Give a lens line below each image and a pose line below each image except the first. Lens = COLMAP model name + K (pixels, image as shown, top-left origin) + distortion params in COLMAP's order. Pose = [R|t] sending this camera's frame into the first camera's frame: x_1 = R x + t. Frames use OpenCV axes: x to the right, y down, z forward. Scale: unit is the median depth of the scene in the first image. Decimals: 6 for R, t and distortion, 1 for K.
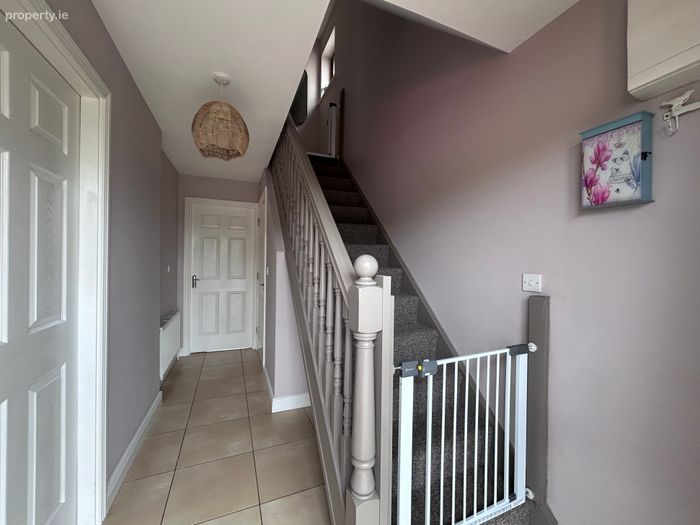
lens RADIAL K [[281.3, 0, 350.1], [0, 281.3, 262.4], [0, 0, 1]] dist [-0.001971, 0.000237]
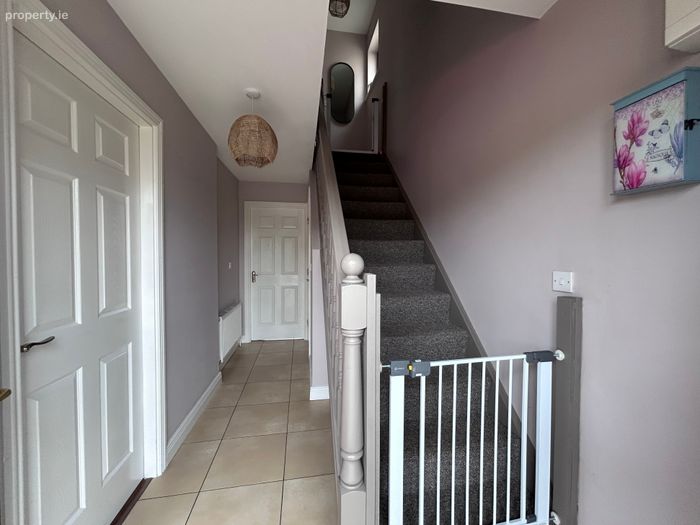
lens RADIAL K [[281.3, 0, 348.9], [0, 281.3, 262.7], [0, 0, 1]] dist [-0.001971, 0.000237]
pose [[0.973948, -0.005665, -0.226702, 0.195976], [0.009674, 0.999816, 0.016580, -0.007547], [0.226566, -0.018341, 0.973823, 0.001150]]
